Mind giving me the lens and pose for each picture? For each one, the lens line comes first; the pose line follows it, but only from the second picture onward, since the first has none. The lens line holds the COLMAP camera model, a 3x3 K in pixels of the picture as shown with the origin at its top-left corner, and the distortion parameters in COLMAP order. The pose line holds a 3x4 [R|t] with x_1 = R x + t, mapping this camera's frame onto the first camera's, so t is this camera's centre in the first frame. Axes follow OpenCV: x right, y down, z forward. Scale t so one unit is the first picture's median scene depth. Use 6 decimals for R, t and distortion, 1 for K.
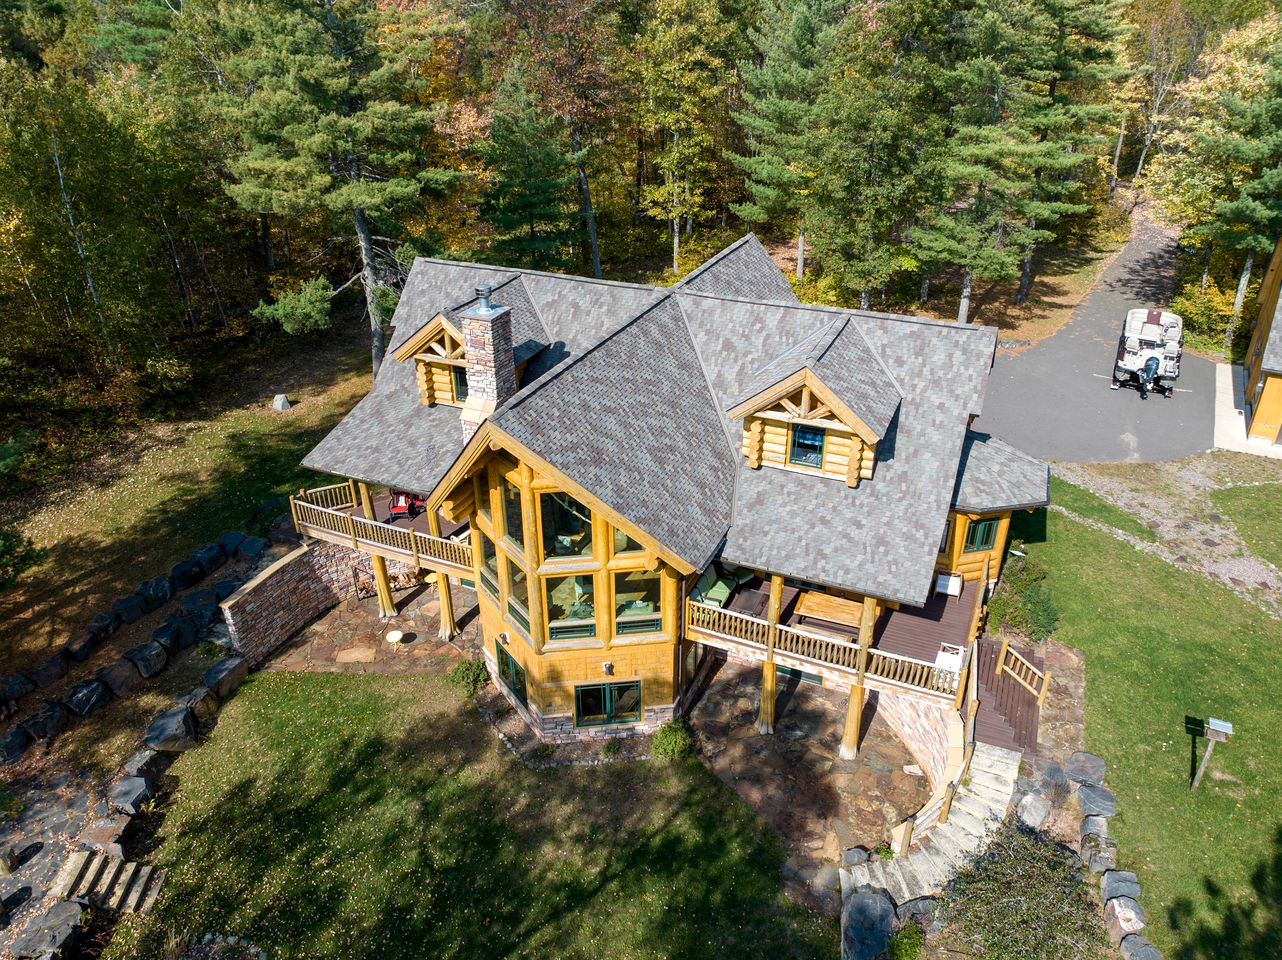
lens RADIAL K [[917.8, 0, 636.5], [0, 917.8, 484.6], [0, 0, 1]] dist [-0.039970, -0.000675]
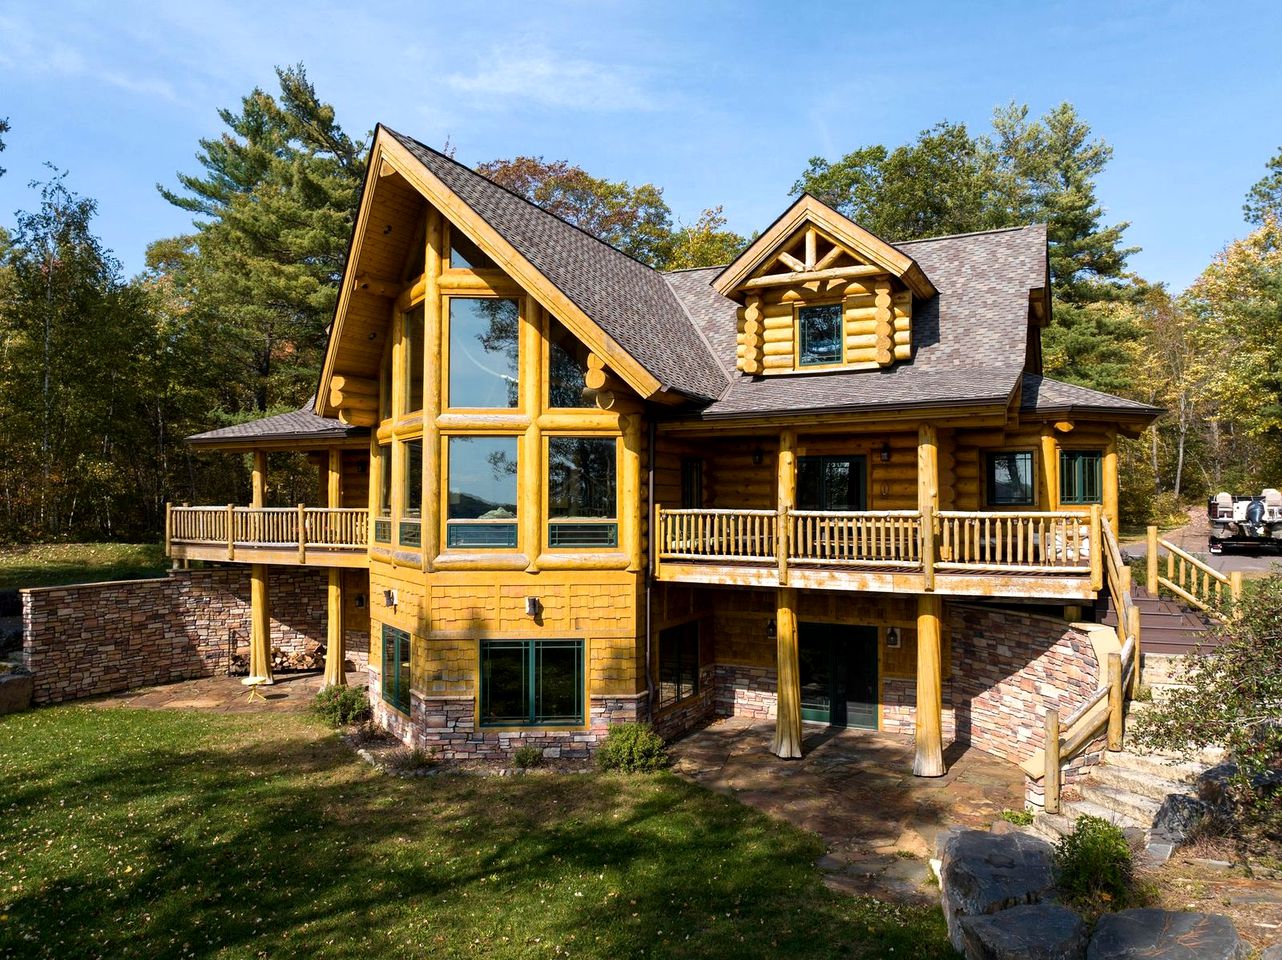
lens RADIAL K [[917.8, 0, 635.7], [0, 917.8, 480.5], [0, 0, 1]] dist [-0.039970, -0.000675]
pose [[0.998514, 0.008089, -0.053885, 0.073789], [-0.034121, 0.863855, -0.502584, 0.438112], [0.042483, 0.503676, 0.862847, 0.392437]]
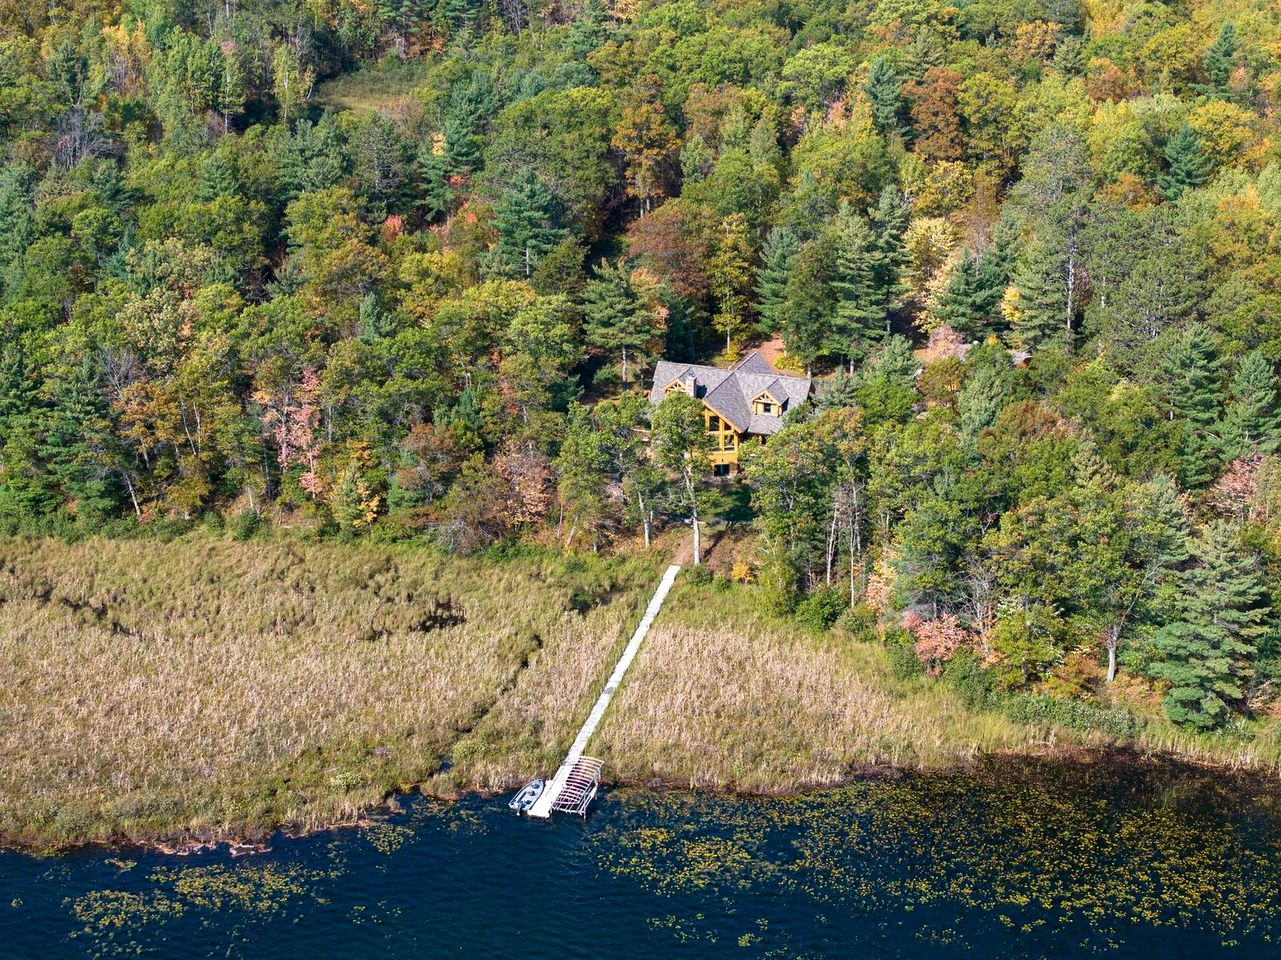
lens RADIAL K [[917.1, 0, 639.5], [0, 917.1, 479.7], [0, 0, 1]] dist [-0.039970, -0.000675]
pose [[0.999175, -0.012090, -0.038762, -0.250589], [0.009971, 0.998469, -0.054411, 0.518440], [0.039360, 0.053980, 0.997766, -3.290441]]
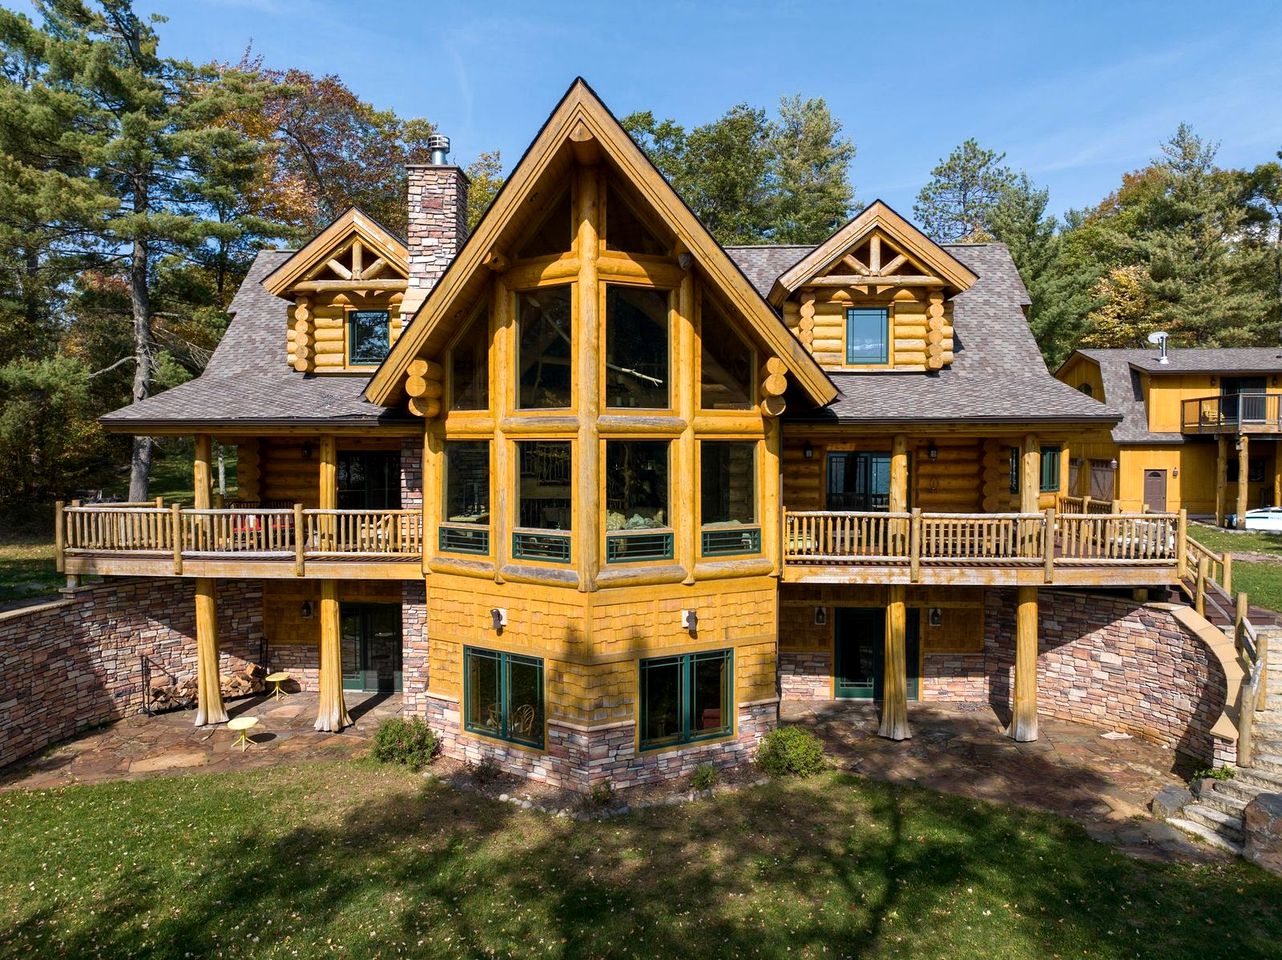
lens RADIAL K [[917.8, 0, 646.9], [0, 917.8, 478.3], [0, 0, 1]] dist [-0.039970, -0.000675]
pose [[0.929764, -0.003716, 0.368137, -0.279616], [0.168636, 0.893177, -0.416889, 0.360370], [-0.327263, 0.449690, 0.831070, 0.447452]]
